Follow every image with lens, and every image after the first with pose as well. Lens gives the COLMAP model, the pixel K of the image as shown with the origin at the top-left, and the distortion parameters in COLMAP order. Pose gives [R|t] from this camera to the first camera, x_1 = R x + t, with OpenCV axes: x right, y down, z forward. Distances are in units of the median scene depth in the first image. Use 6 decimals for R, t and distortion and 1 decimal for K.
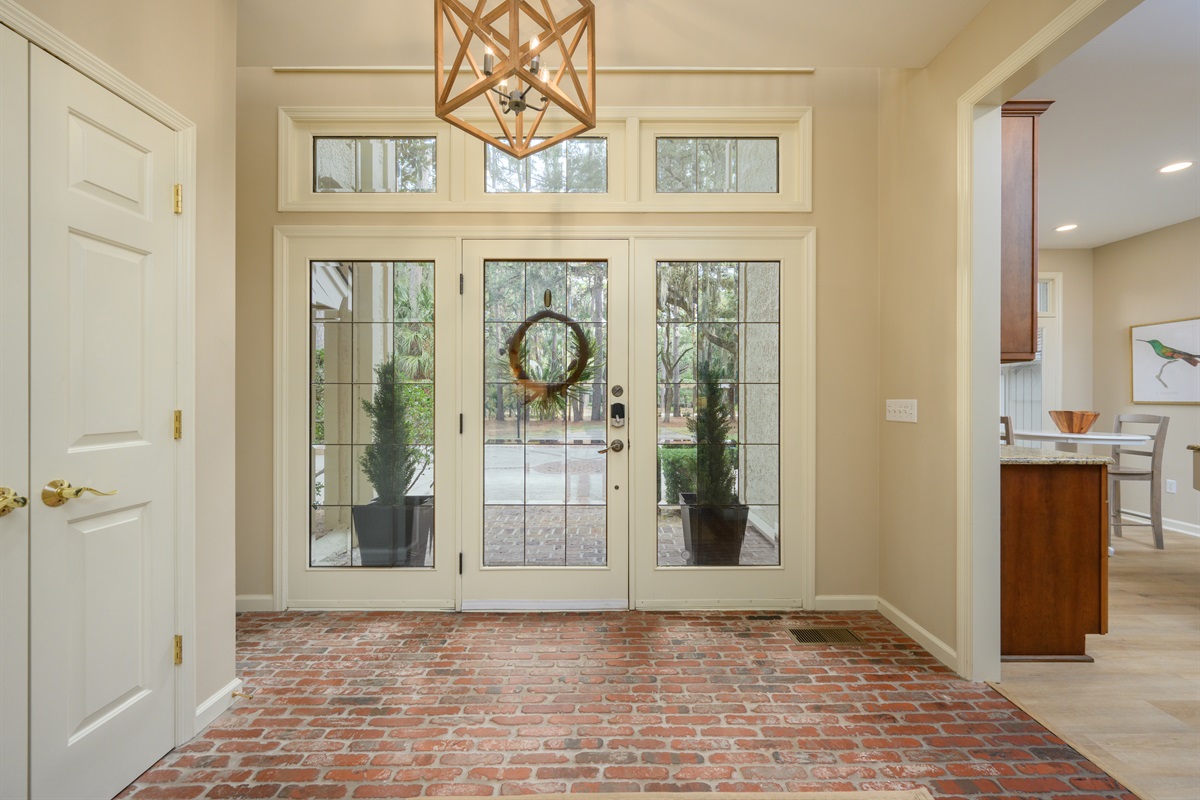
lens RADIAL K [[490.3, 0, 609.6], [0, 490.3, 393.0], [0, 0, 1]] dist [-0.001782, -0.001832]
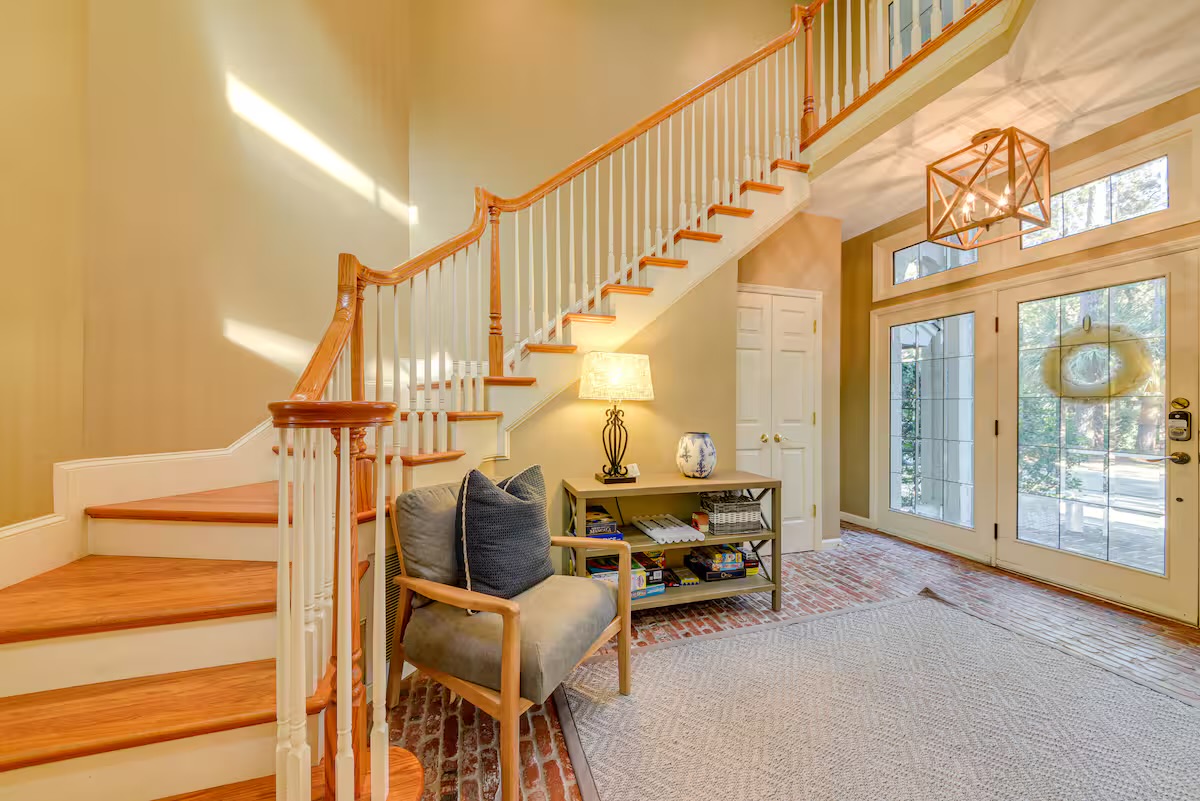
lens RADIAL K [[432.1, 0, 598.8], [0, 432.1, 404.9], [0, 0, 1]] dist [-0.000224, -0.000105]
pose [[0.294960, -0.005114, -0.955496, 0.589327], [-0.000068, 0.999986, -0.005373, 0.006145], [0.955510, 0.001650, 0.294955, -0.456865]]
